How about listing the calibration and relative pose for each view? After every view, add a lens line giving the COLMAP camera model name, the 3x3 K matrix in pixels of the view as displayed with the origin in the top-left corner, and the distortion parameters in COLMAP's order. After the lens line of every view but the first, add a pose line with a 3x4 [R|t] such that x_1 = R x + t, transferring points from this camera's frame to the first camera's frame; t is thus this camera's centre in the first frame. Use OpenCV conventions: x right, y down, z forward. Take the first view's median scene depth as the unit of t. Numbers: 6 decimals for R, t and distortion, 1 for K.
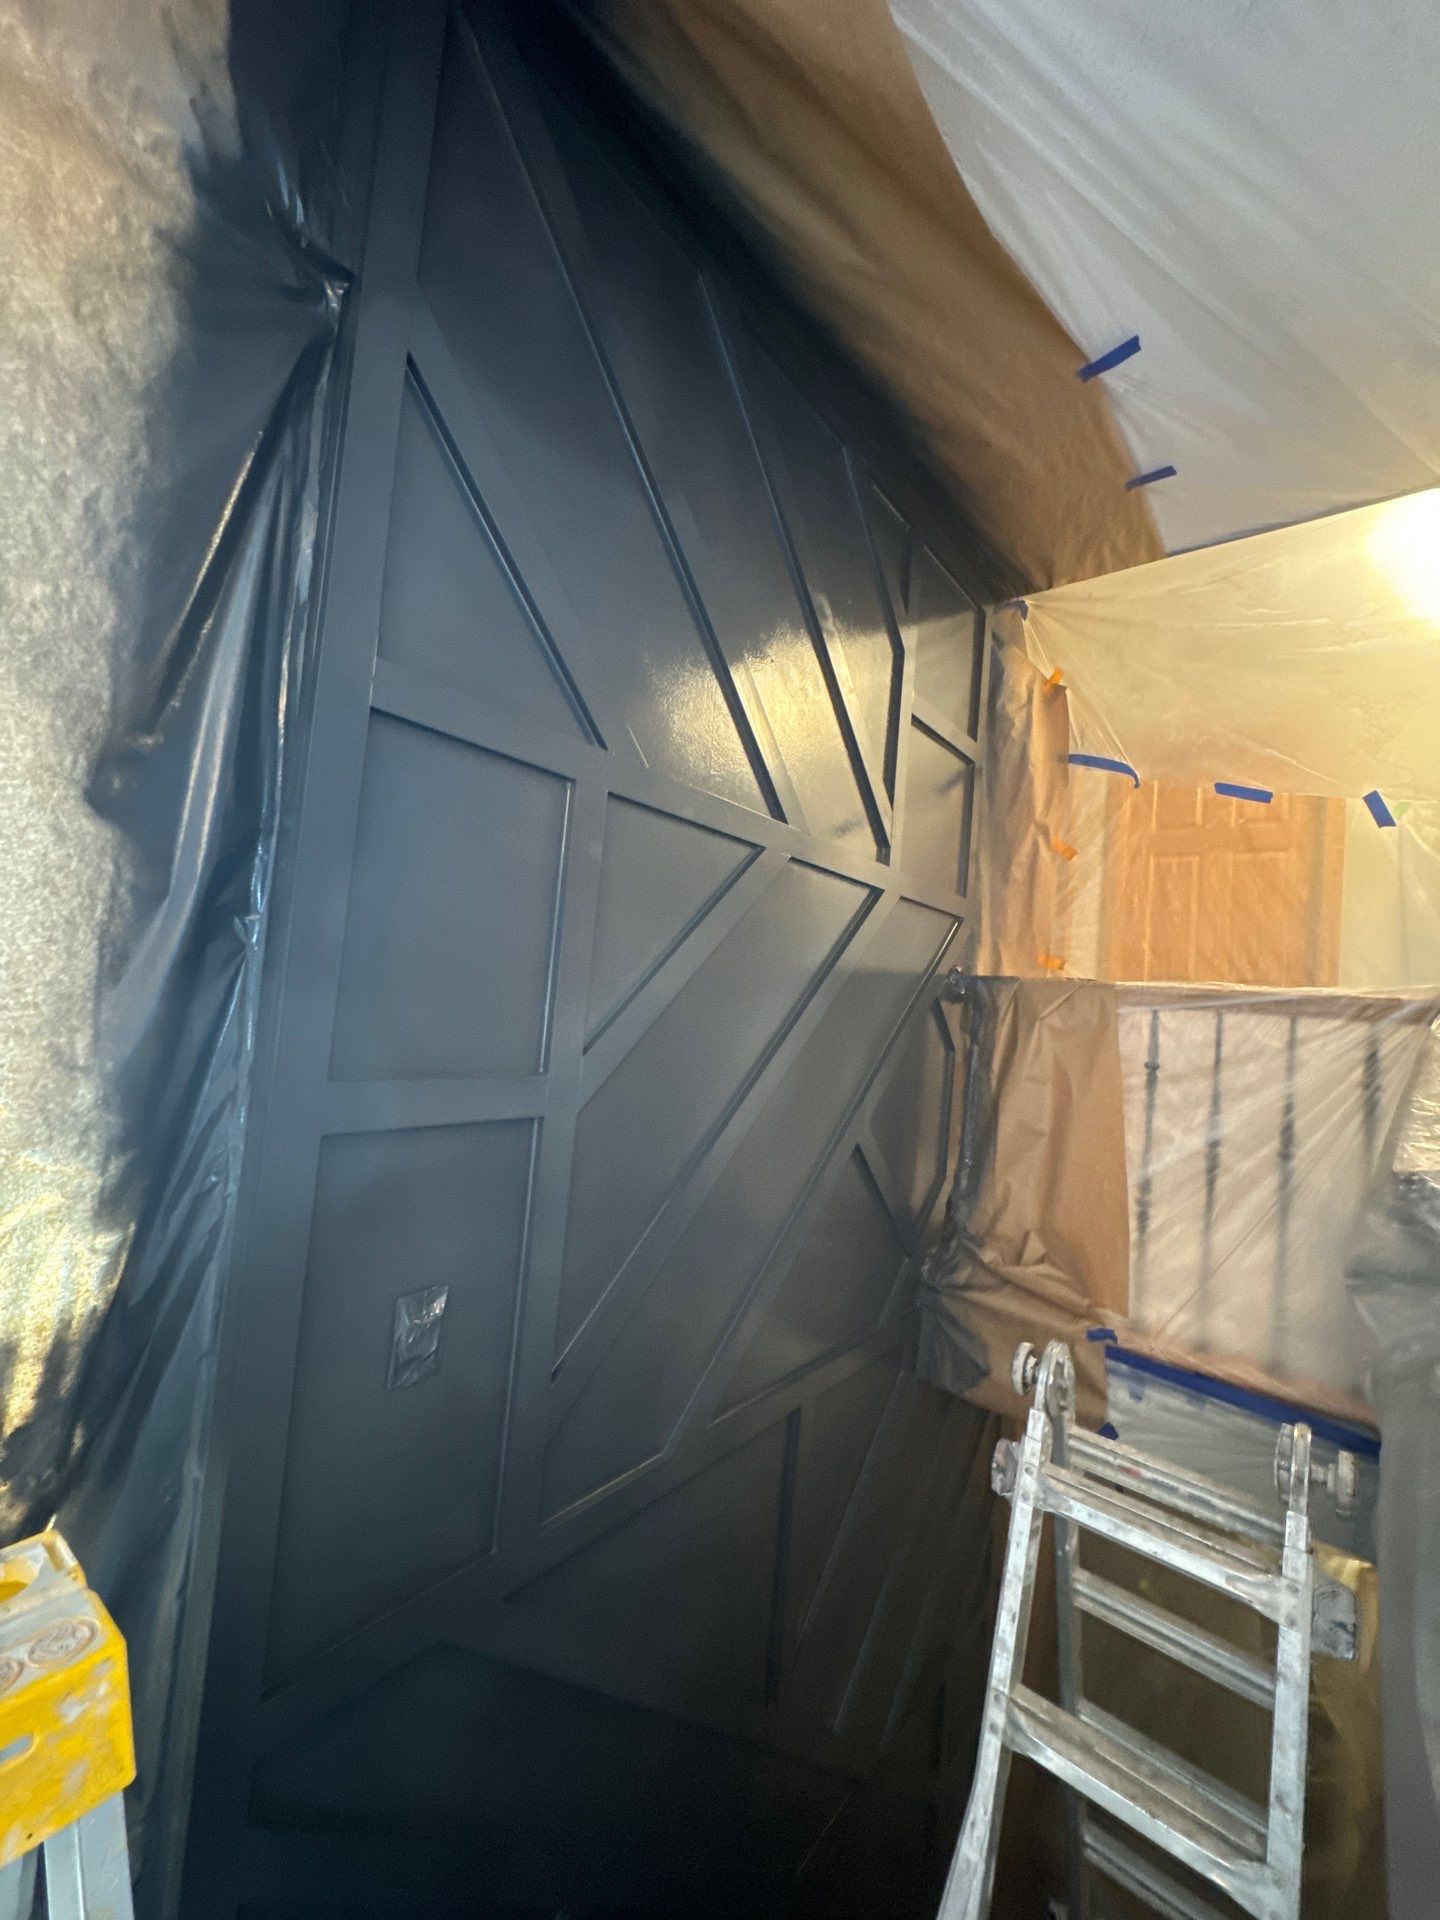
lens RADIAL K [[761.2, 0, 718.4], [0, 761.2, 957.1], [0, 0, 1]] dist [-0.001213, 0.000124]
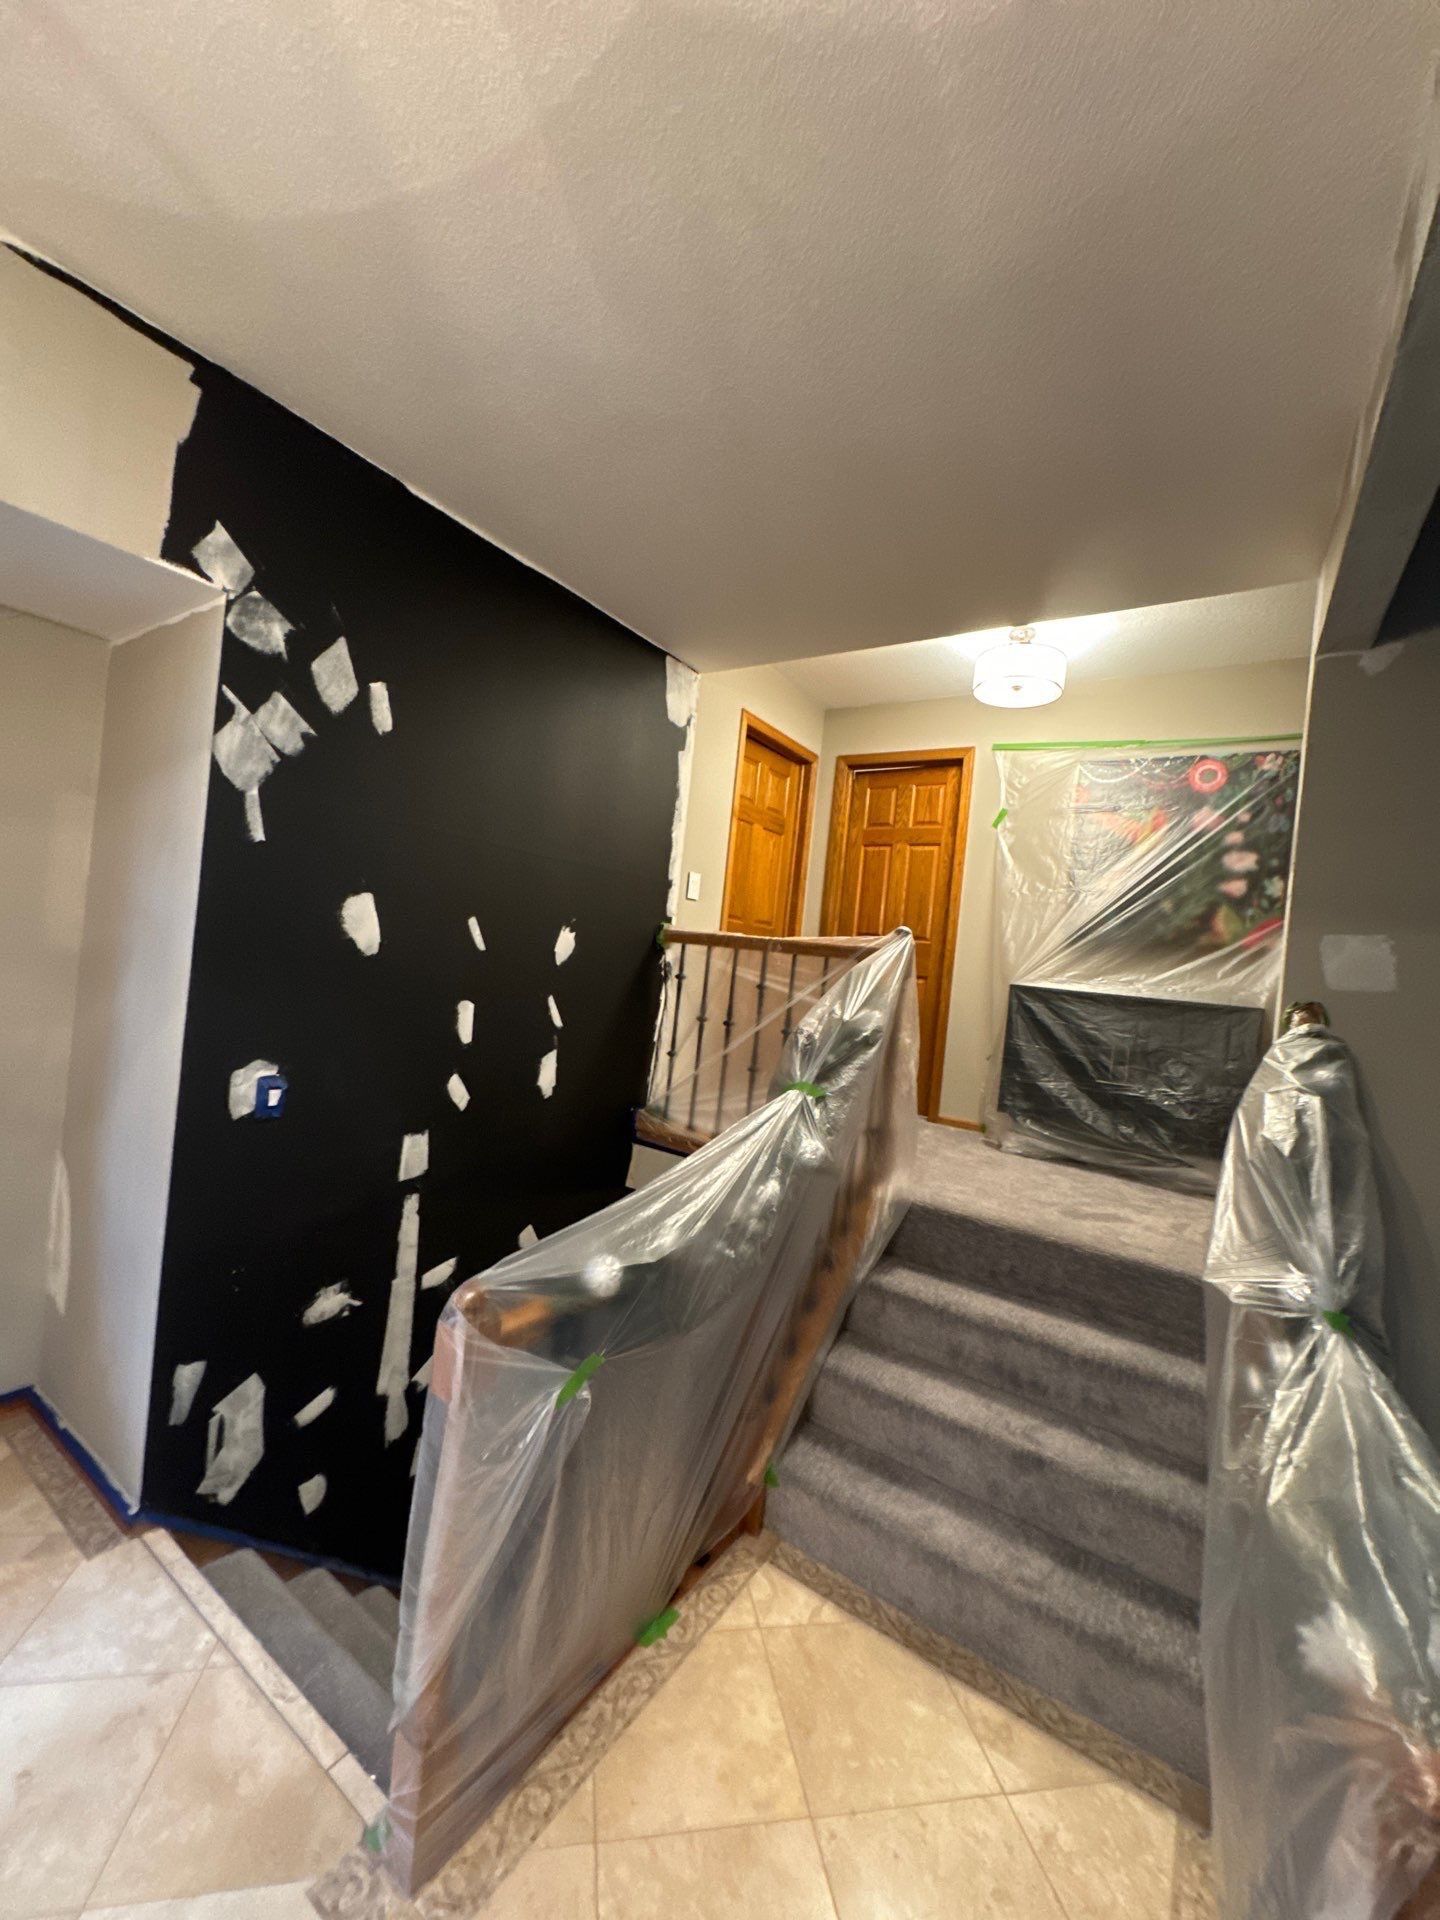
lens RADIAL K [[761.2, 0, 722.4], [0, 761.2, 961.8], [0, 0, 1]] dist [-0.001213, 0.000124]
pose [[0.995372, 0.010267, 0.095551, 0.333154], [-0.016323, 0.997892, 0.062817, -0.010960], [-0.094705, -0.064086, 0.993441, -0.604423]]
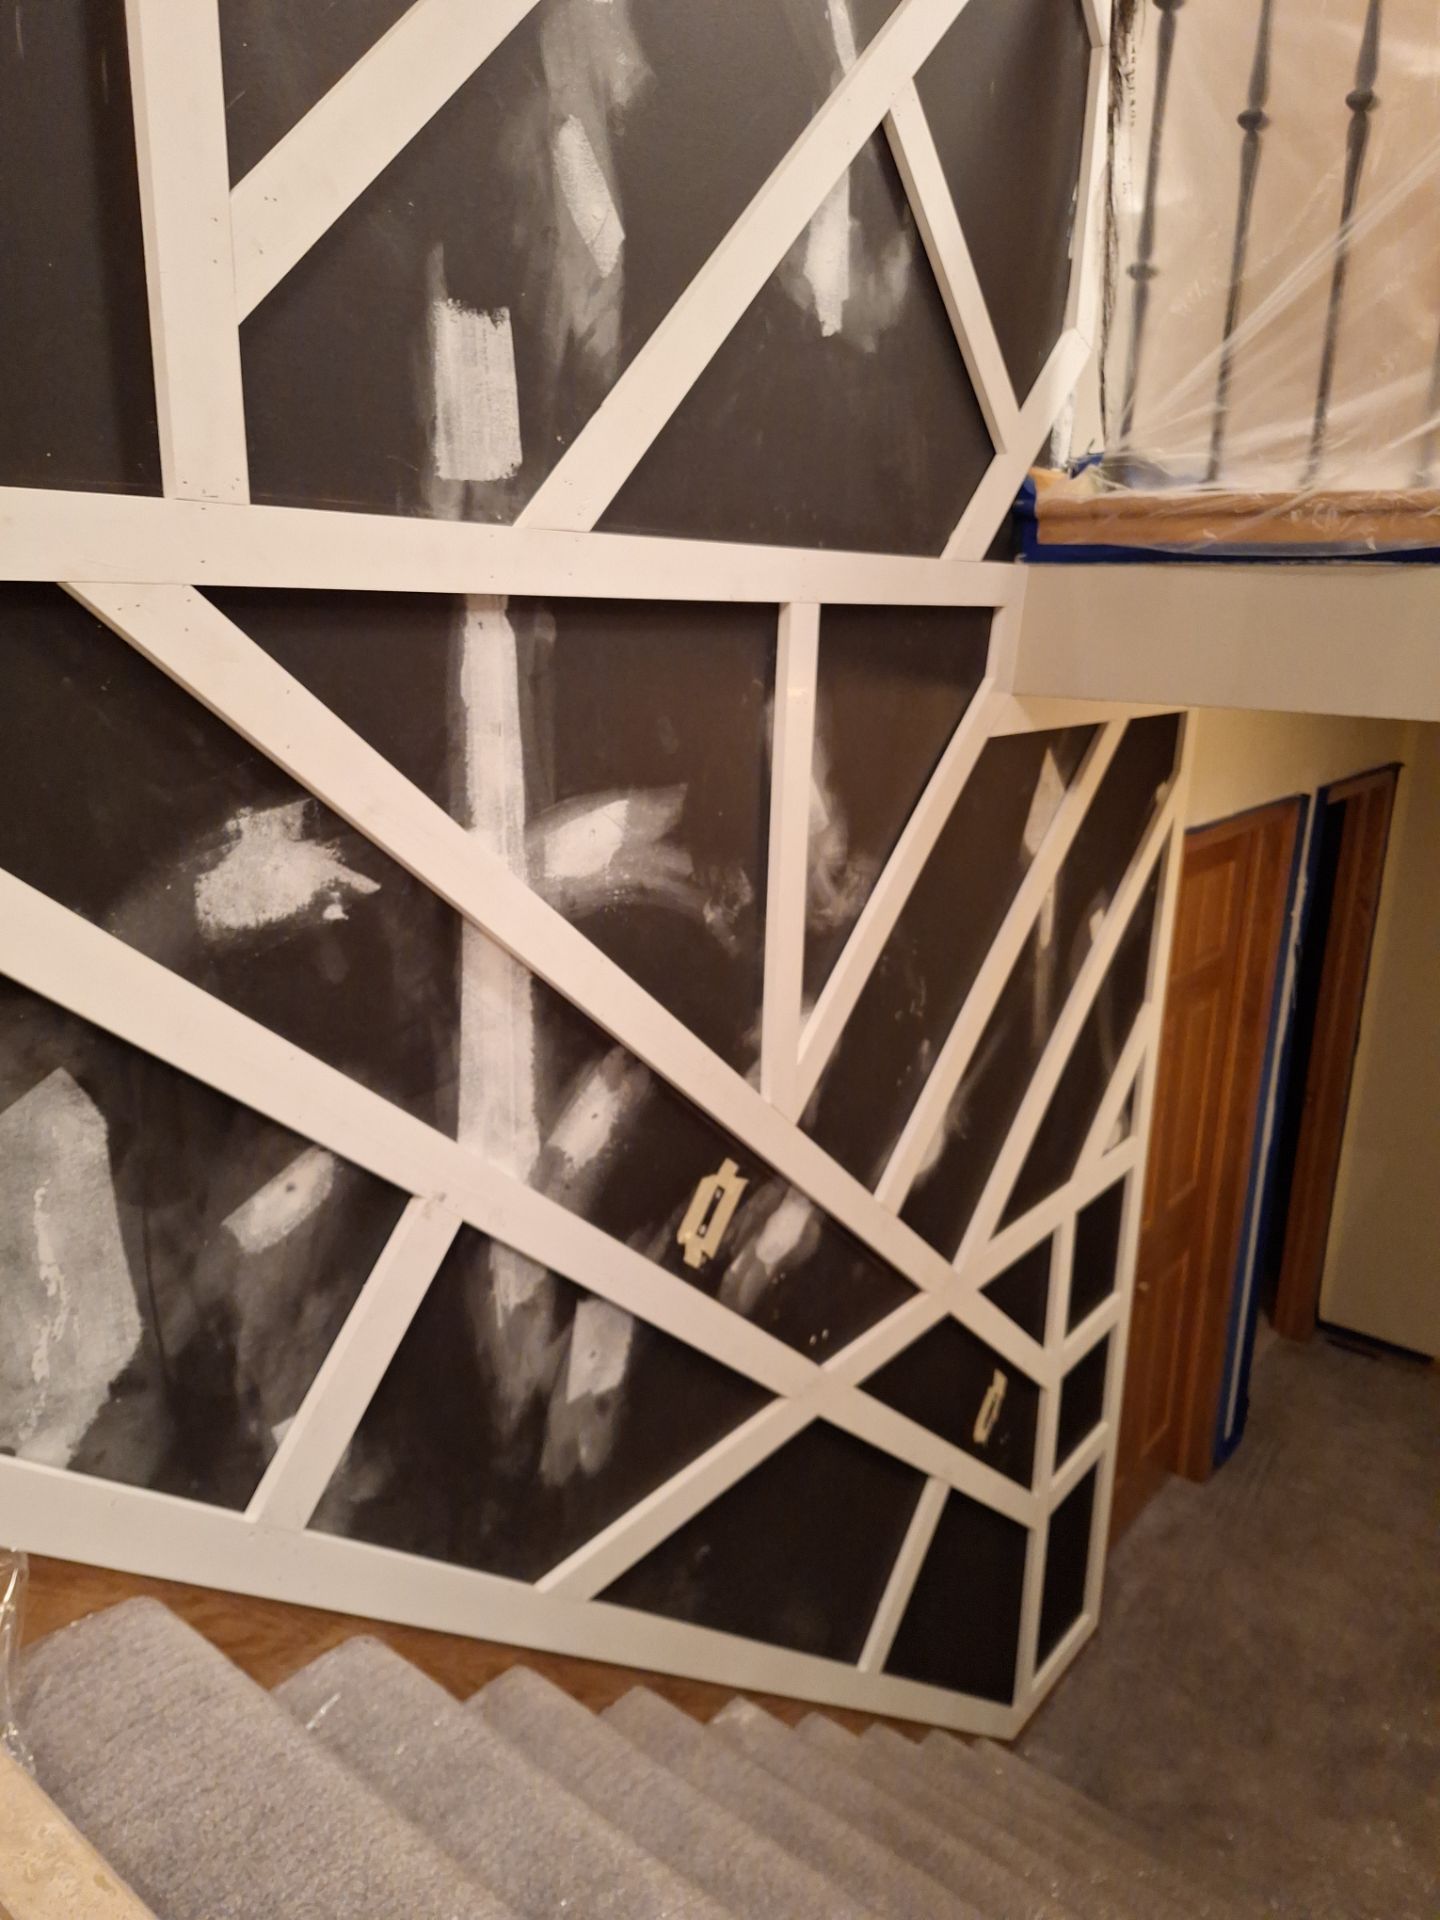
lens RADIAL K [[1318.5, 0, 722.8], [0, 1318.5, 951.0], [0, 0, 1]] dist [0.064754, -0.062957]
pose [[0.998104, -0.060798, -0.009625, 0.048104], [0.060790, 0.948976, 0.309434, 0.465526], [-0.009679, -0.309433, 0.950872, 0.011100]]
